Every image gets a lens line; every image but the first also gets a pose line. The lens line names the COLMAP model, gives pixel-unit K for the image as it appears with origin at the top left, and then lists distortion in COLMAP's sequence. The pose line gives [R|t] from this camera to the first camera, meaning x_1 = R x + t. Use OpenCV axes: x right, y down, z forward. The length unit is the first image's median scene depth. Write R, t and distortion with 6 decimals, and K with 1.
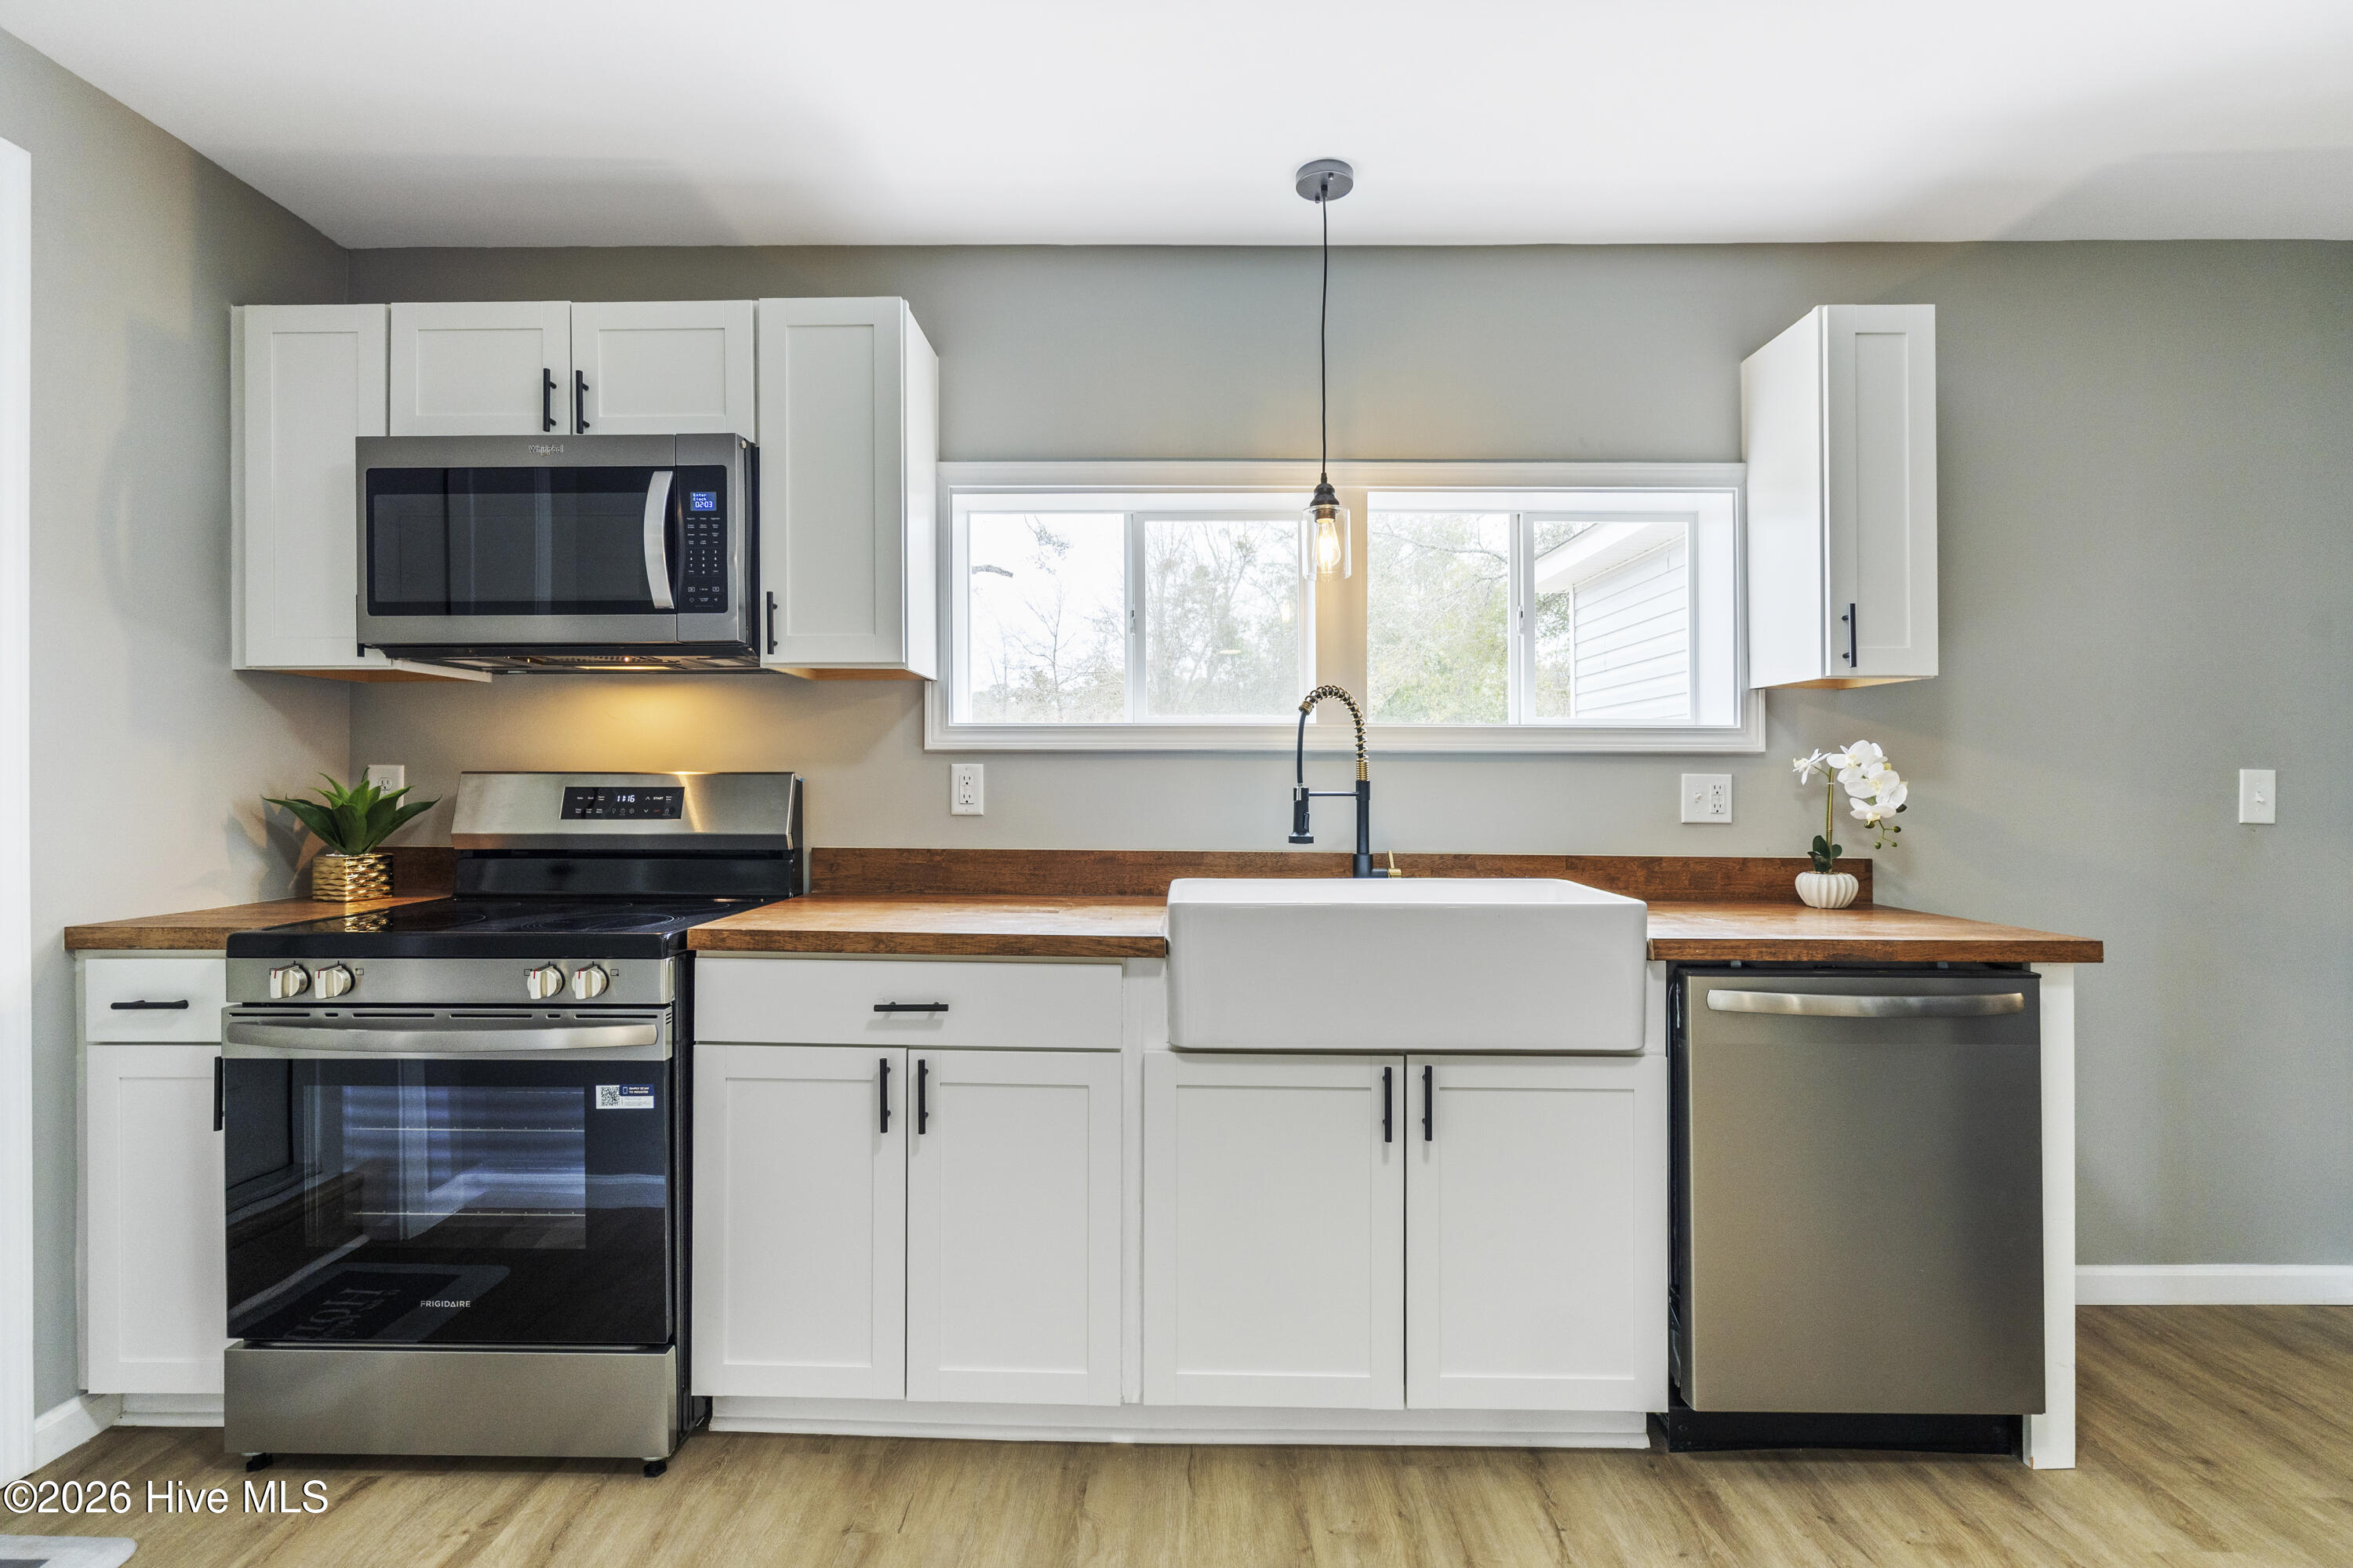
lens RADIAL K [[1080.3, 0, 1166.3], [0, 1080.3, 771.6], [0, 0, 1]] dist [-0.003481, -0.000620]
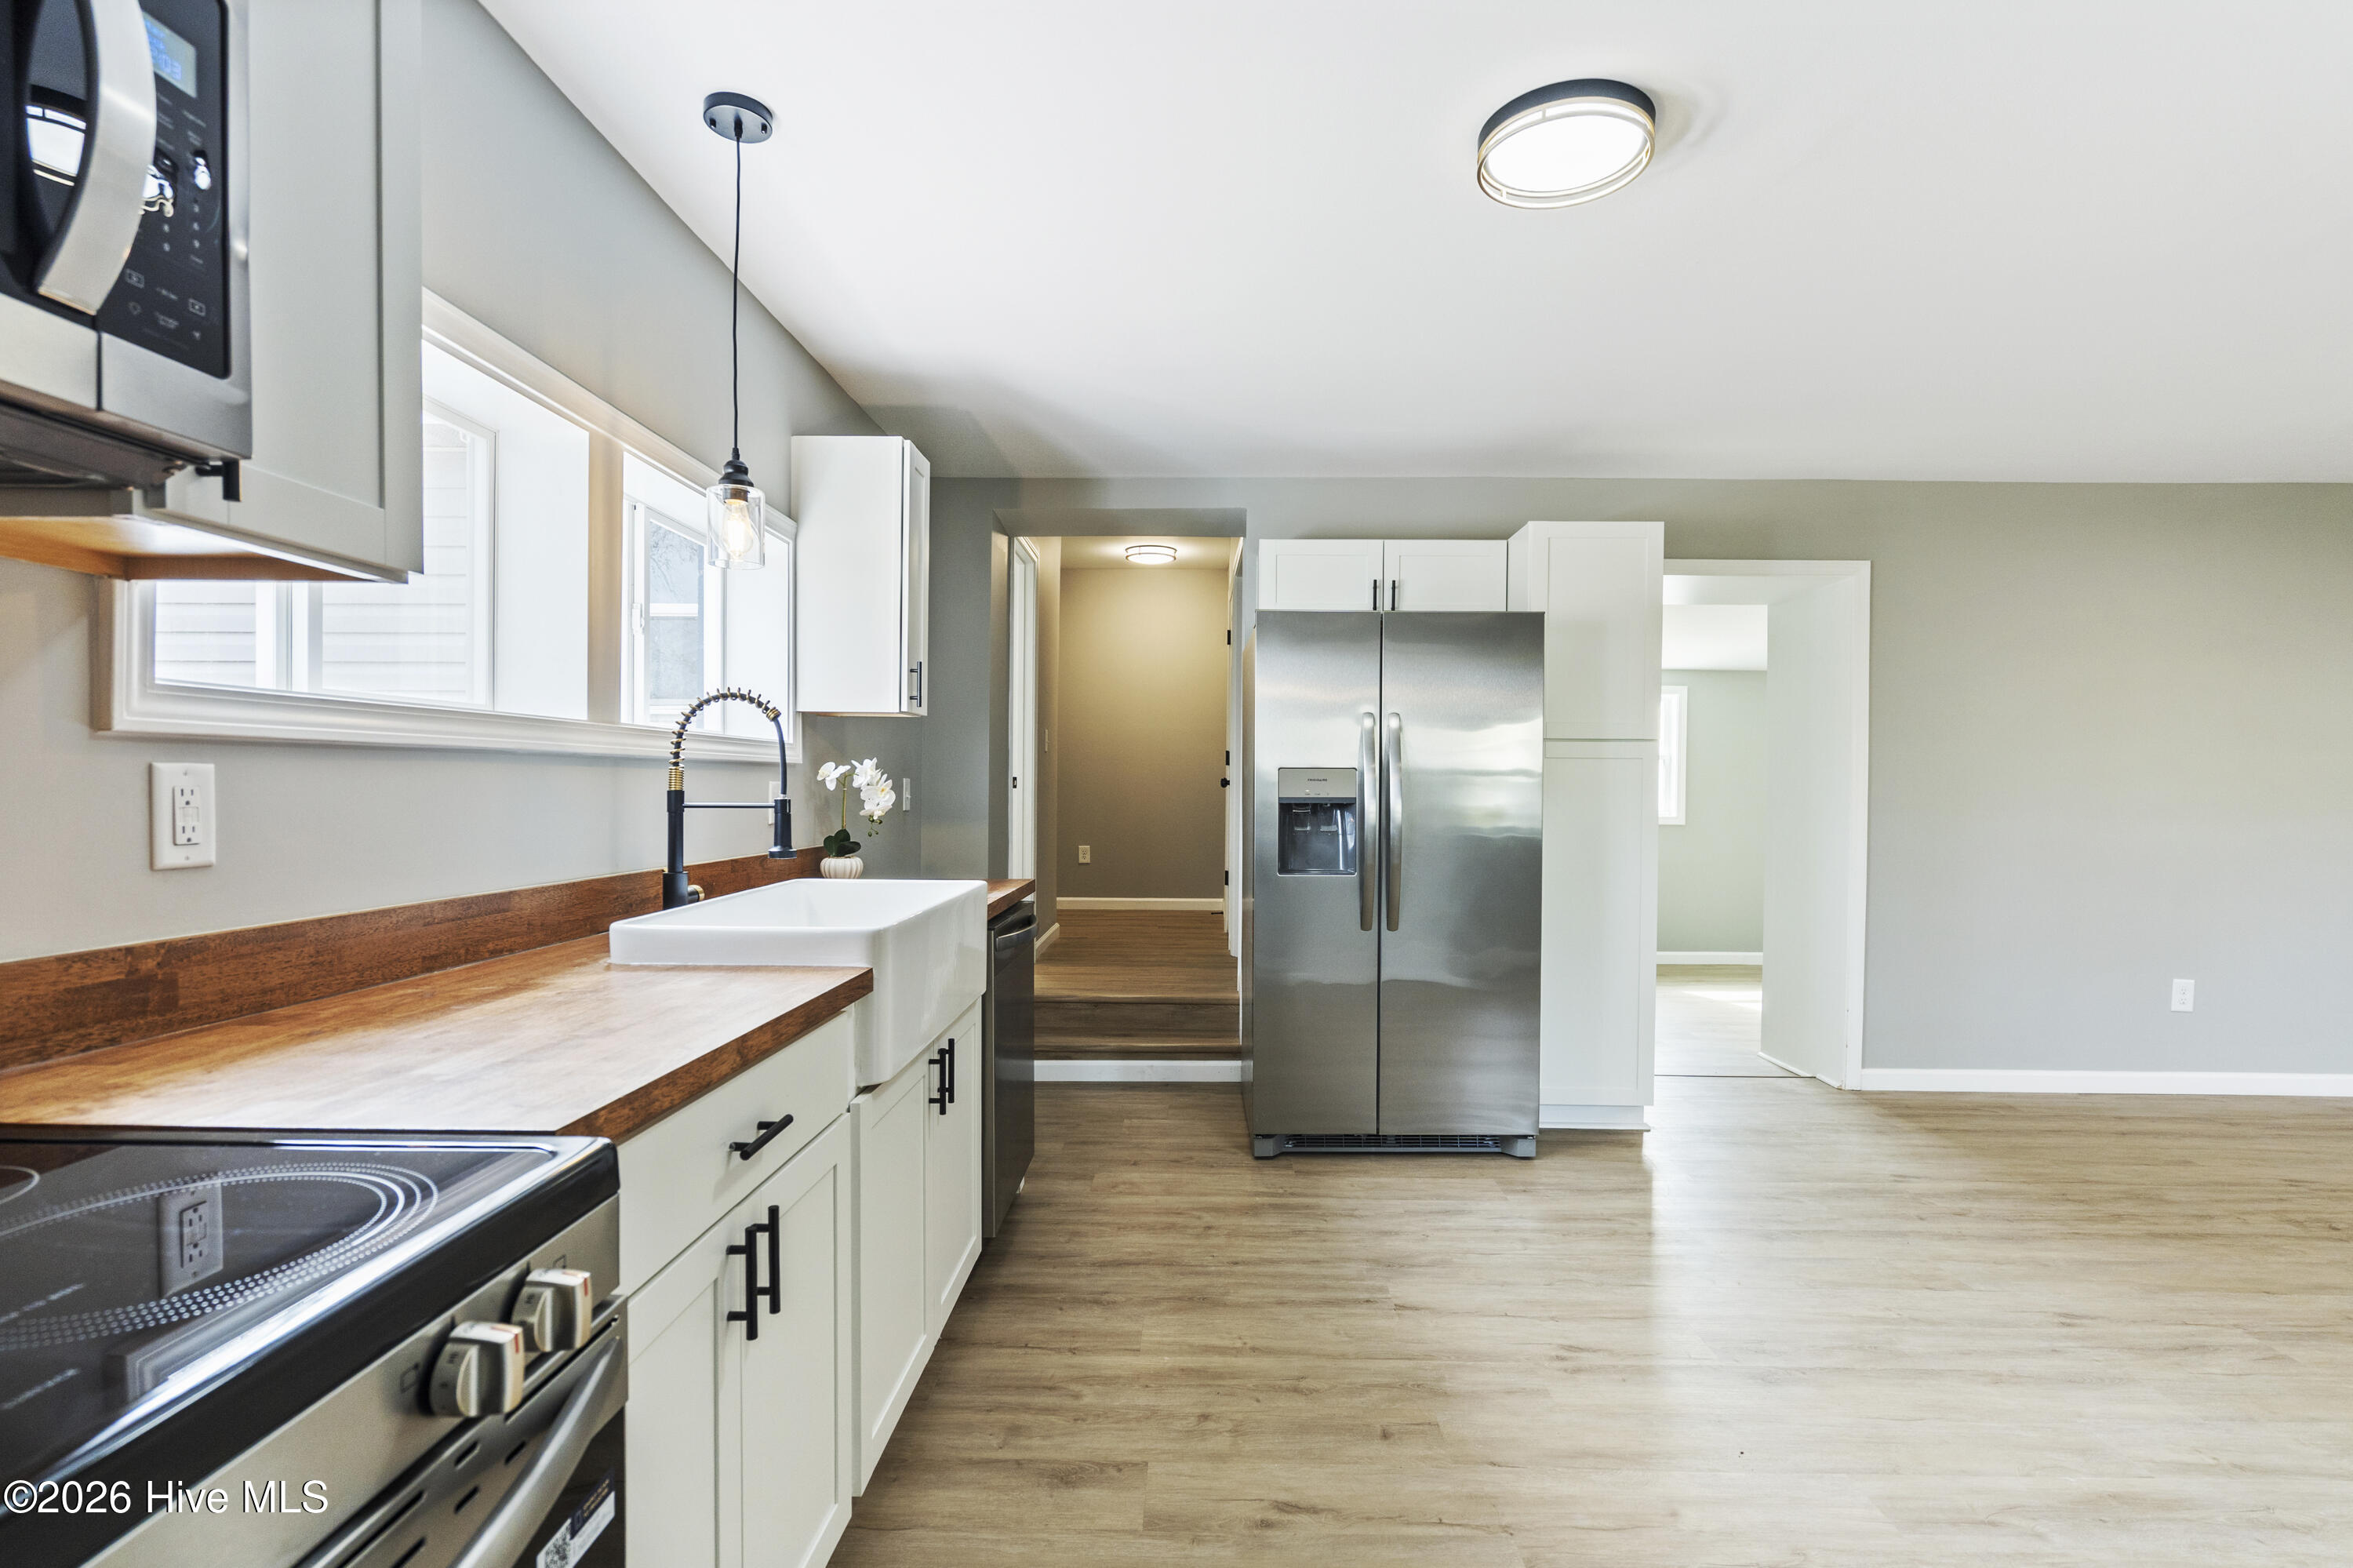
lens RADIAL K [[1080.5, 0, 1219.6], [0, 1080.5, 804.0], [0, 0, 1]] dist [0.001559, -0.000295]
pose [[0.003776, -0.021355, 0.999765, -0.757131], [-0.009609, 0.999725, 0.021390, -0.003828], [-0.999947, -0.009687, 0.003570, 0.595483]]
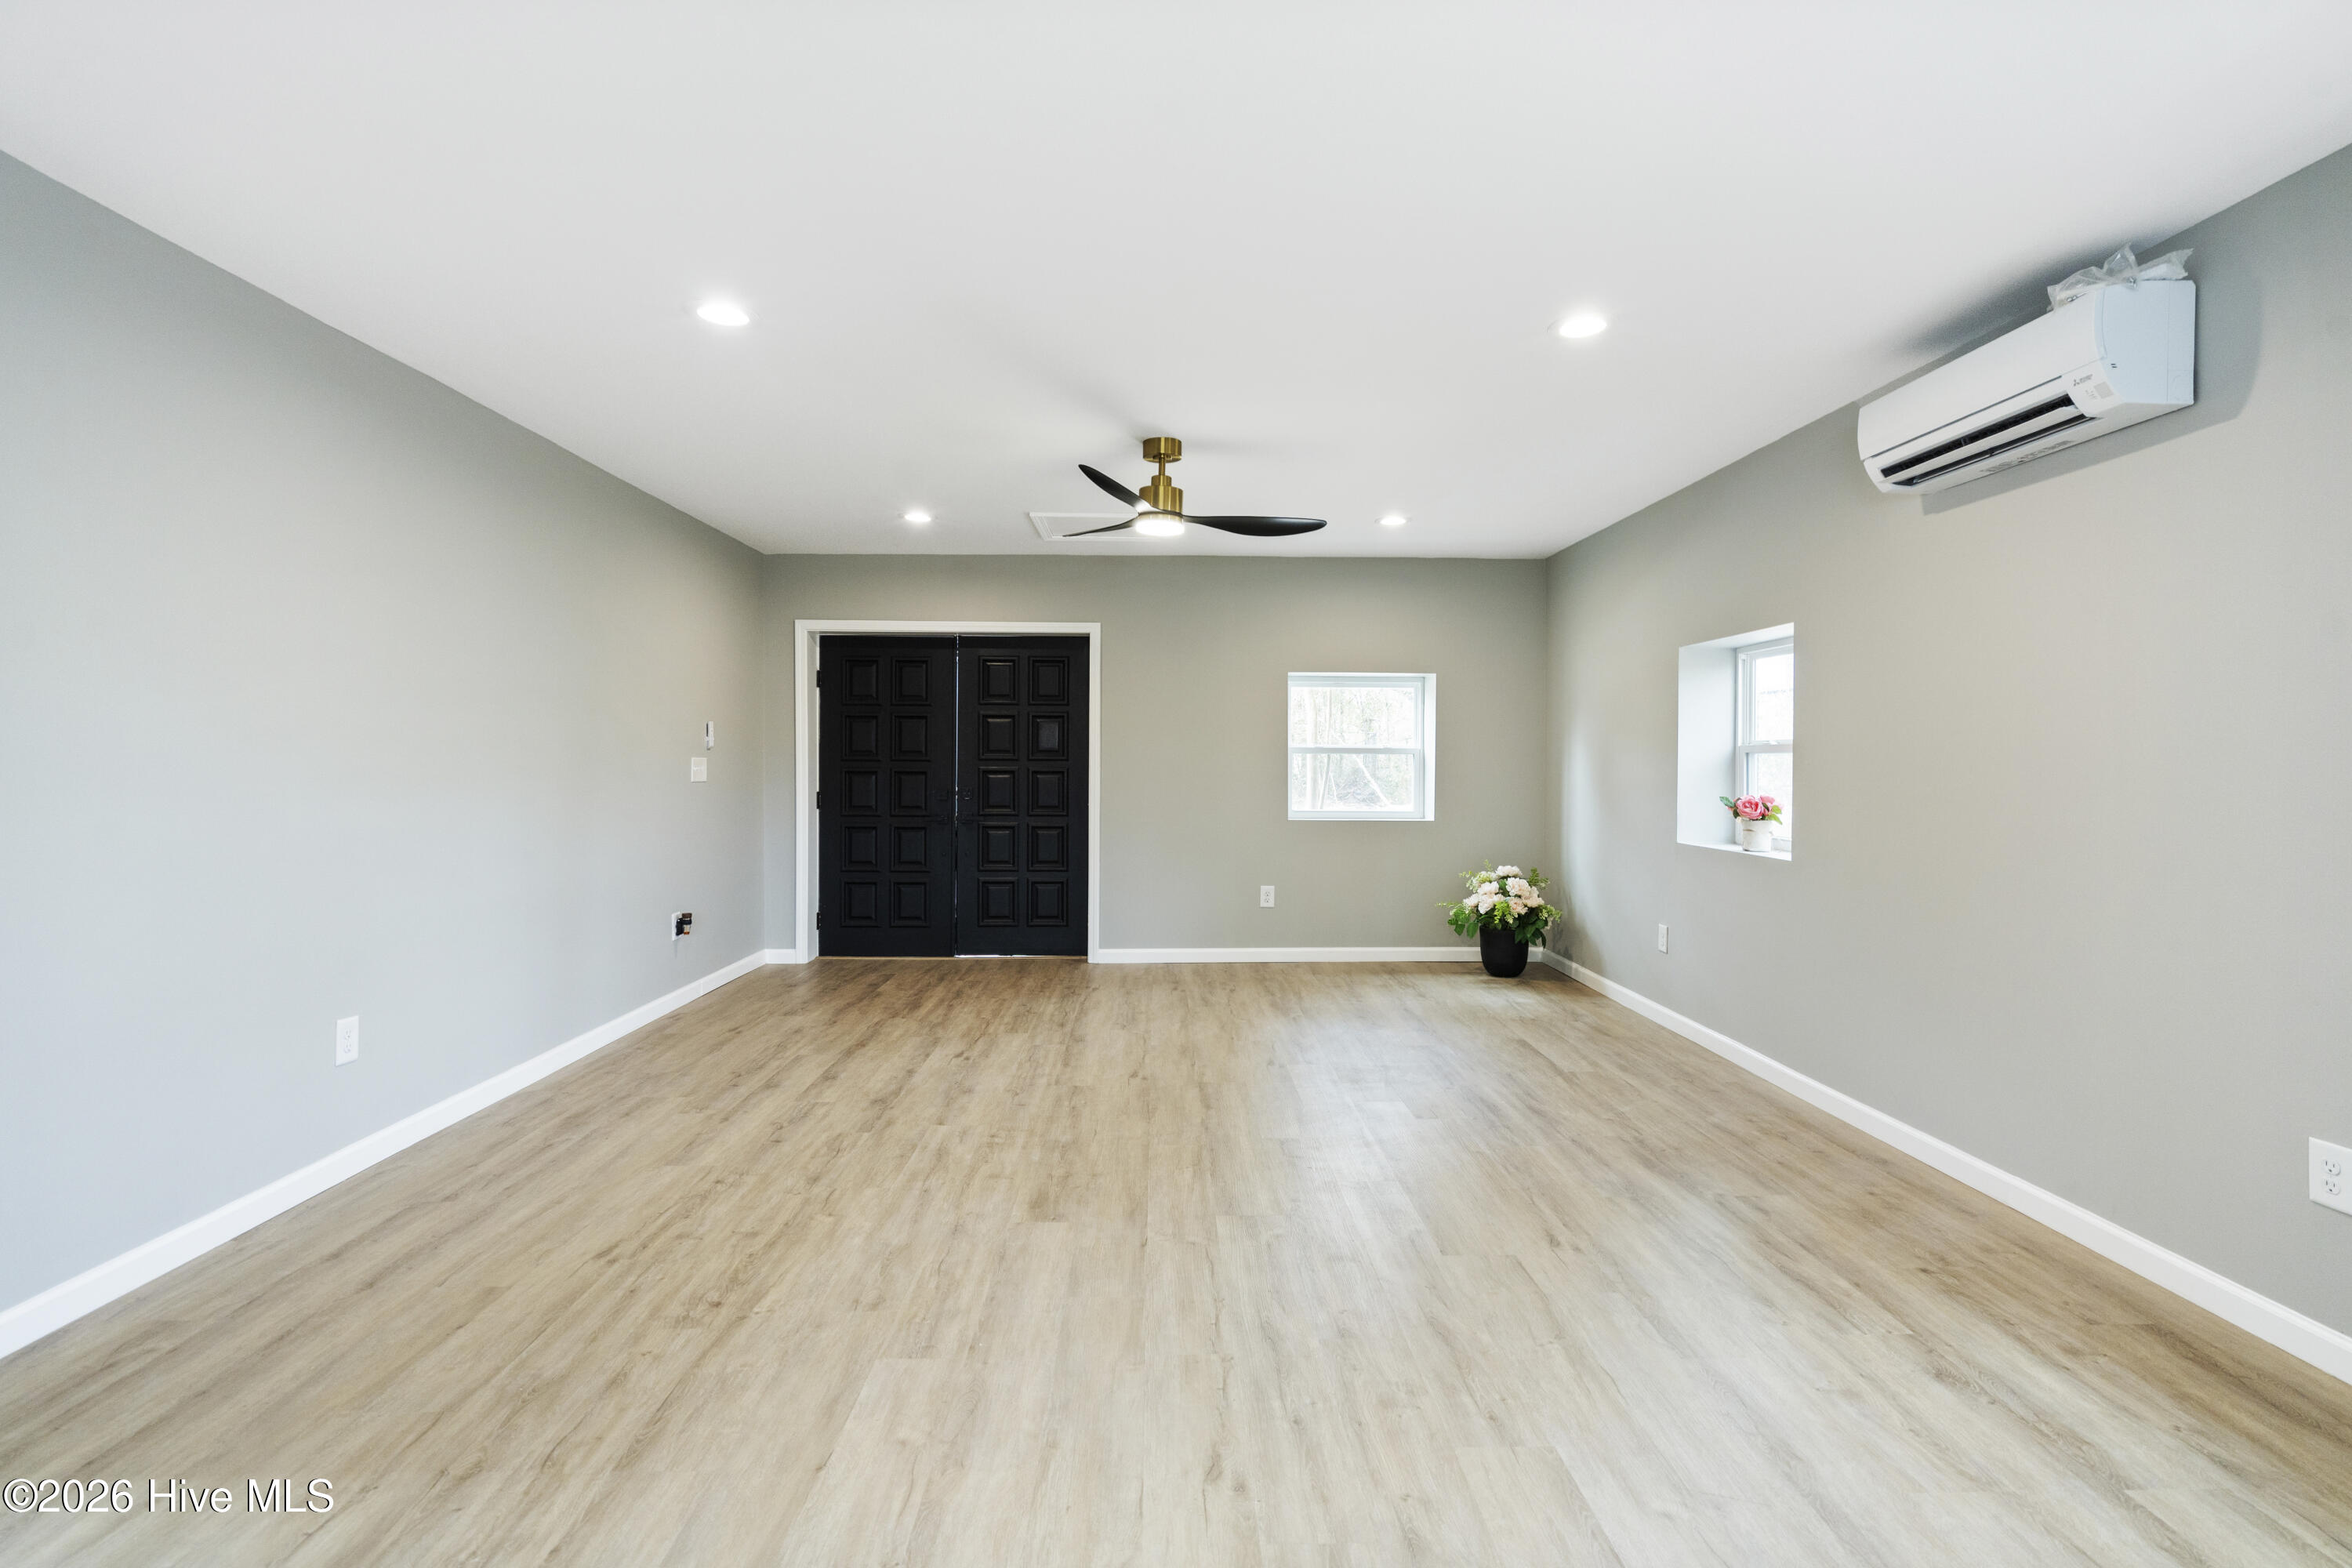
lens RADIAL K [[1077.5, 0, 1175.0], [0, 1077.5, 778.5], [0, 0, 1]] dist [-0.002288, 0.000993]
pose [[-0.999446, -0.008518, -0.032160, 0.178178], [-0.008999, 0.999849, 0.014841, -0.005712], [0.032029, 0.015122, -0.999373, 0.286788]]
